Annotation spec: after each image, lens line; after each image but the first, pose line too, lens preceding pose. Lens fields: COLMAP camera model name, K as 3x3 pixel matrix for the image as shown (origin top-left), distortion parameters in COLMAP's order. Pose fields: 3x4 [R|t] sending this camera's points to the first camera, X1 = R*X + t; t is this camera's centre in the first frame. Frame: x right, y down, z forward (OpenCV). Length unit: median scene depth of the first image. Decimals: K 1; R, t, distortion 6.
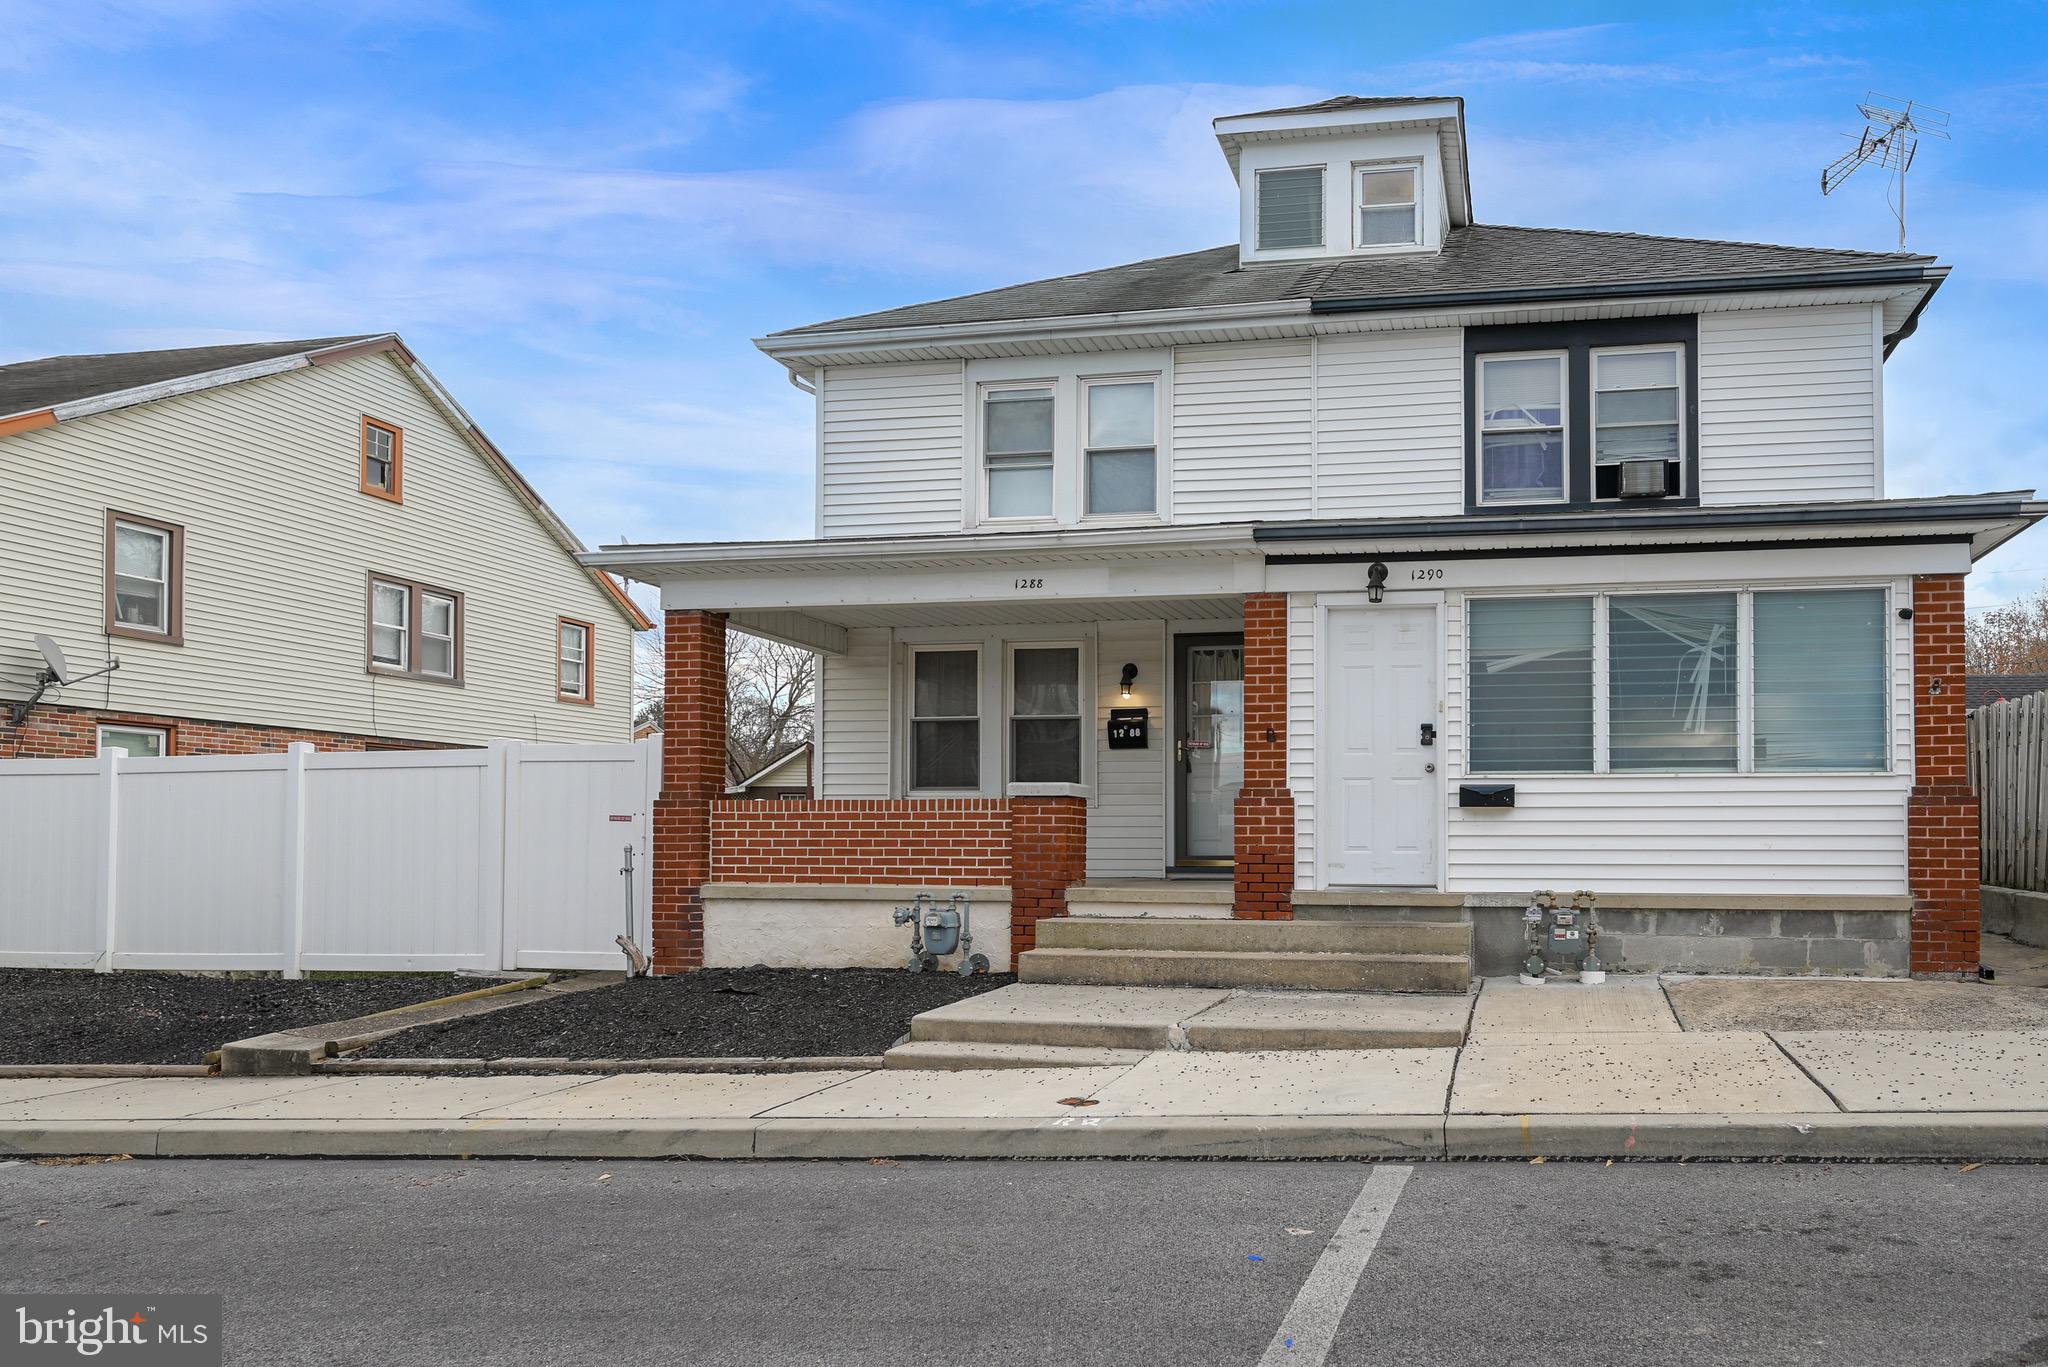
lens RADIAL K [[1130.9, 0, 1024.0], [0, 1130.9, 683.5], [0, 0, 1]] dist [-0.001620, -0.000078]
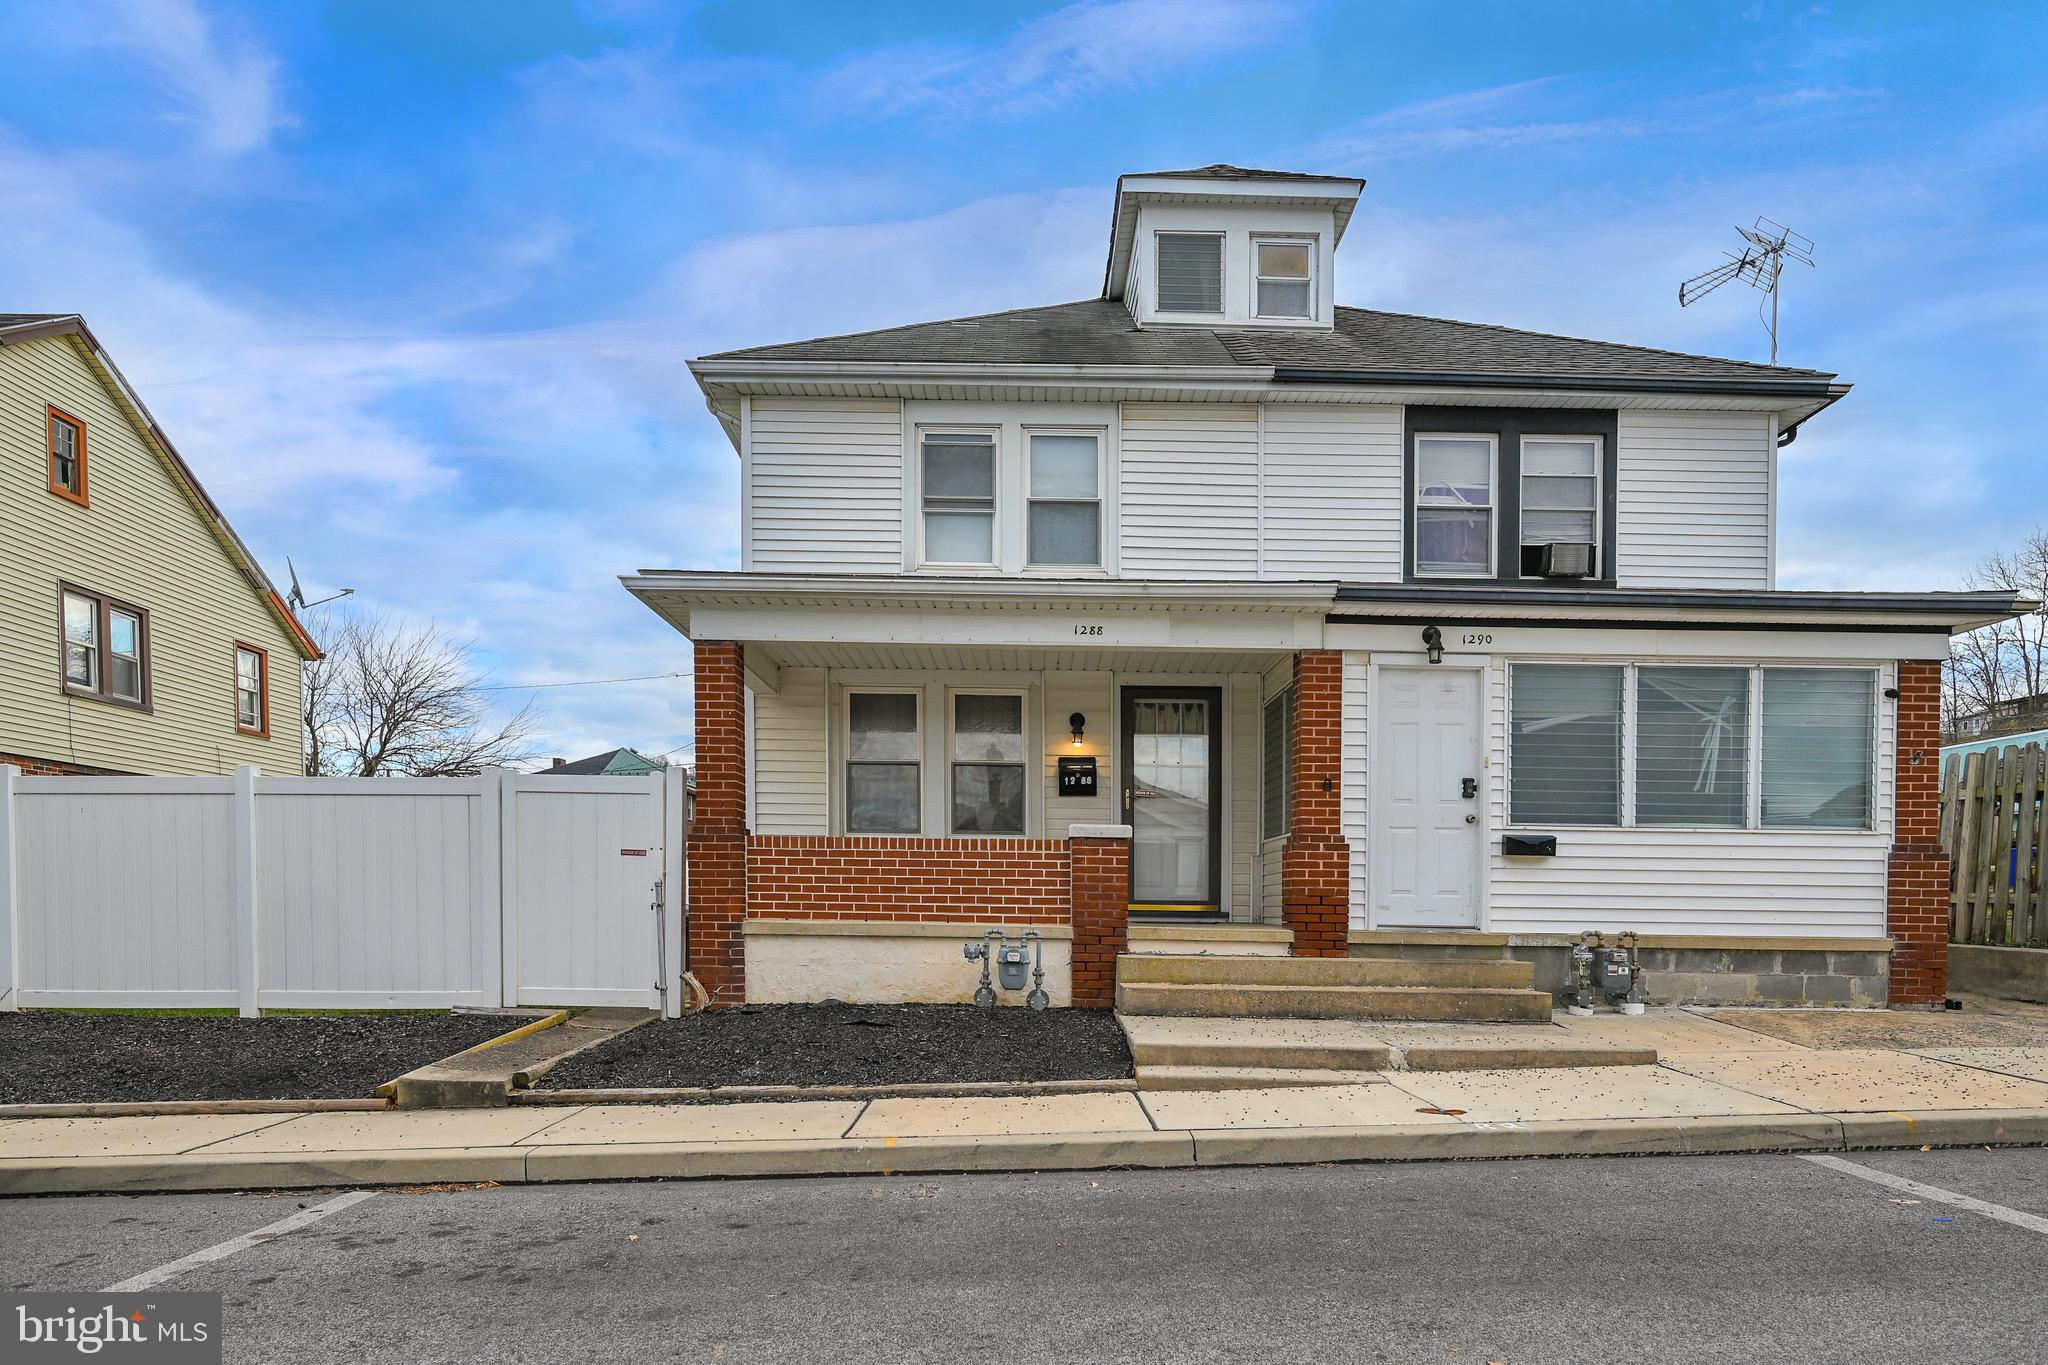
lens RADIAL K [[1121.3, 0, 1023.4], [0, 1121.3, 780.9], [0, 0, 1]] dist [-0.001649, -0.000484]
pose [[0.989229, 0.028095, 0.143655, -0.197536], [-0.034234, 0.998595, 0.040445, 0.008609], [-0.142317, -0.044927, 0.988801, 0.001882]]
